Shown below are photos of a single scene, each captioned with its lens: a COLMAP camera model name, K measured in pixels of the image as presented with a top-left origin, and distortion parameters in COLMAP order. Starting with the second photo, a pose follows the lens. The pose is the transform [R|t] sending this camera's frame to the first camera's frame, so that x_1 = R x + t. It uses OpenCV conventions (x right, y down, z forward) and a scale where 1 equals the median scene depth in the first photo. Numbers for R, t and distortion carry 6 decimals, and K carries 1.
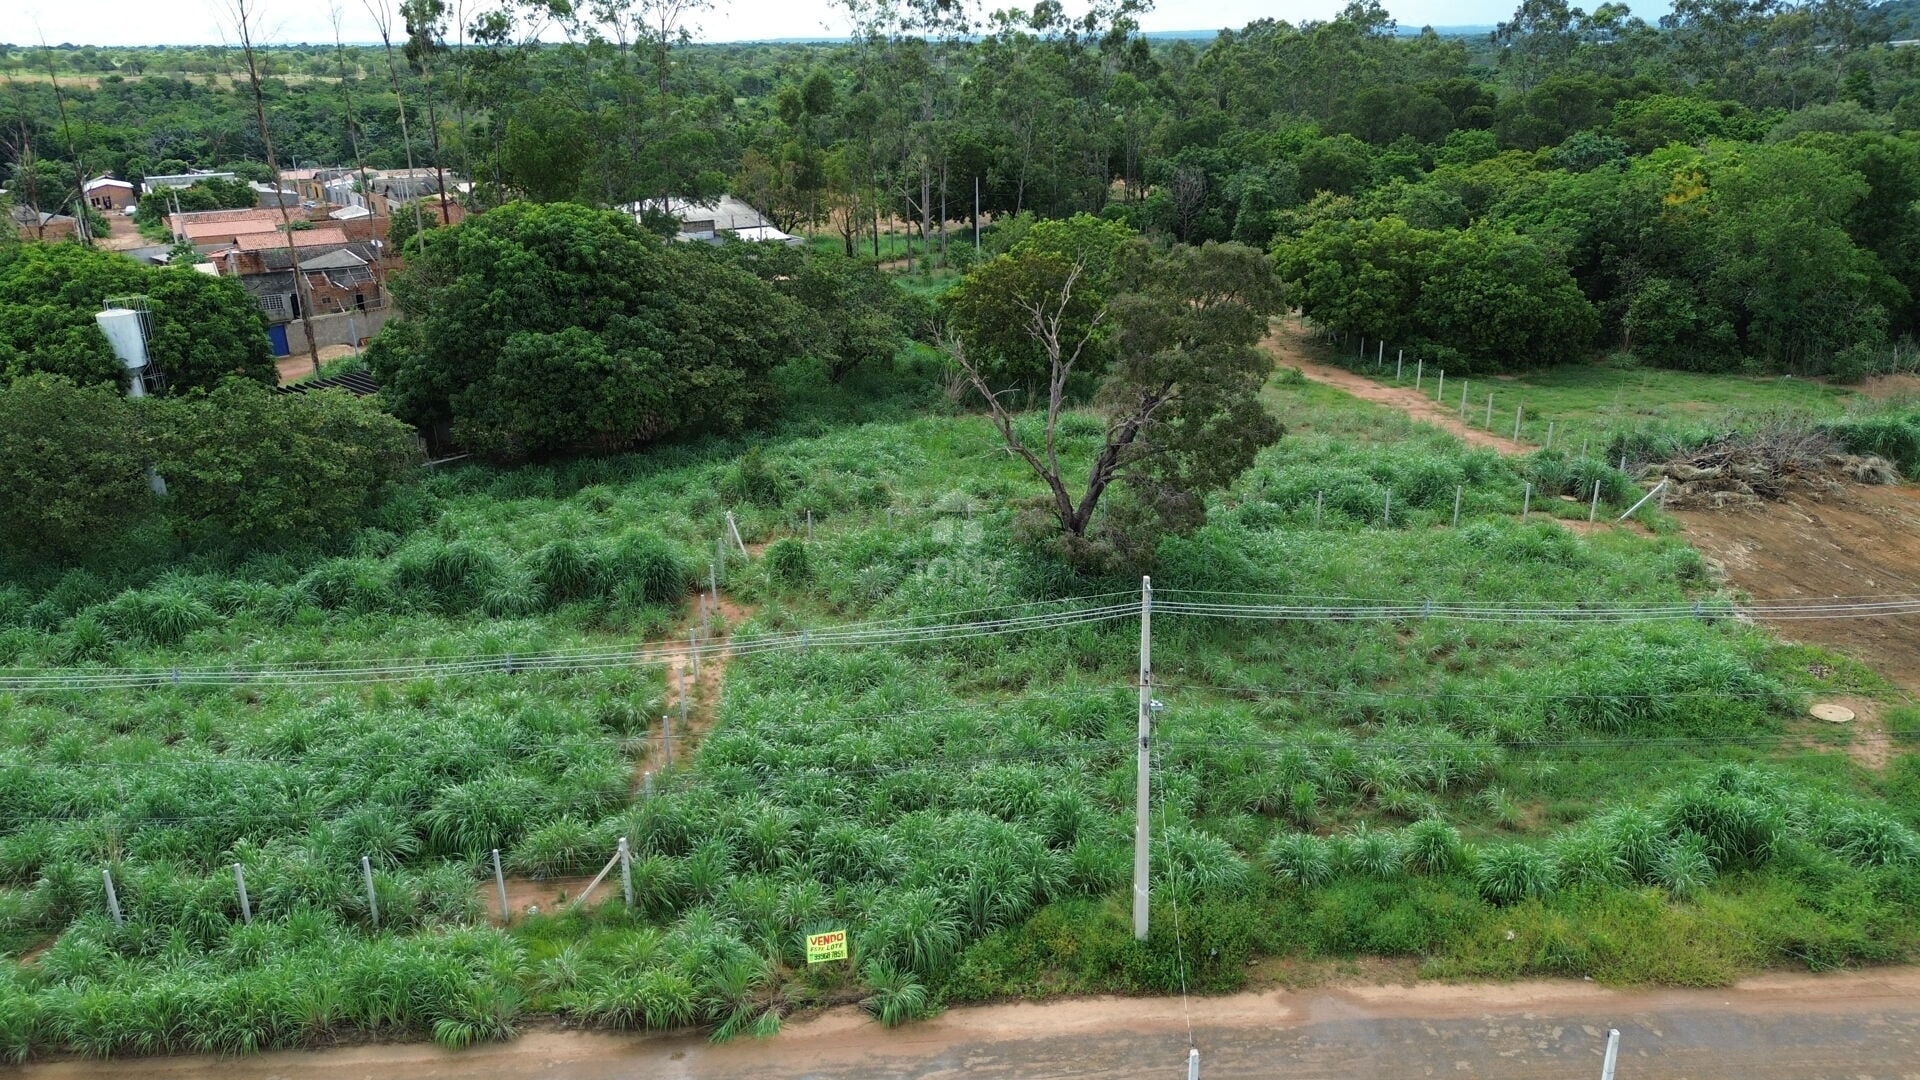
lens RADIAL K [[1357.5, 0, 953.5], [0, 1357.5, 537.3], [0, 0, 1]] dist [0.052996, -0.049142]
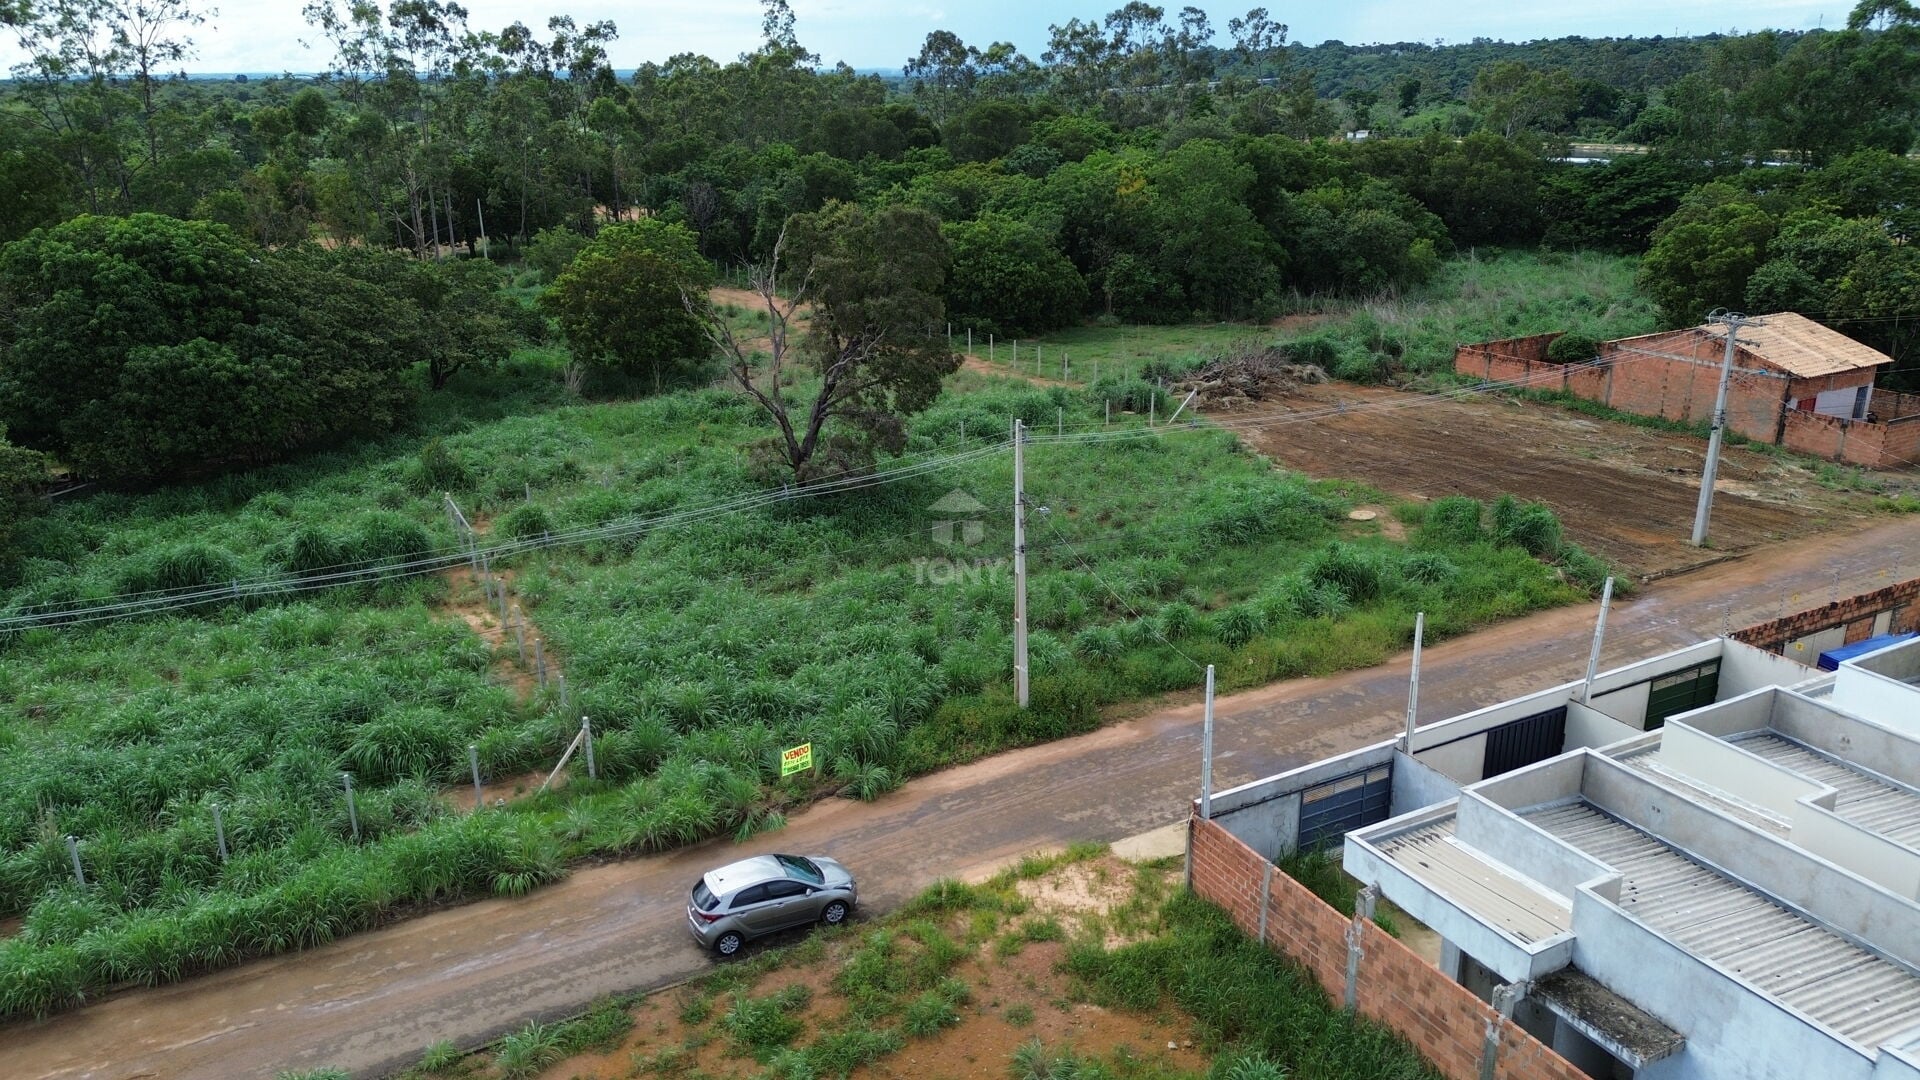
lens RADIAL K [[1352.4, 0, 954.6], [0, 1352.4, 537.9], [0, 0, 1]] dist [0.073744, -0.081567]
pose [[0.910732, -0.130469, 0.391849, -0.206850], [0.140462, 0.990081, 0.003193, 0.060131], [-0.388379, 0.052132, 0.920024, -0.089742]]
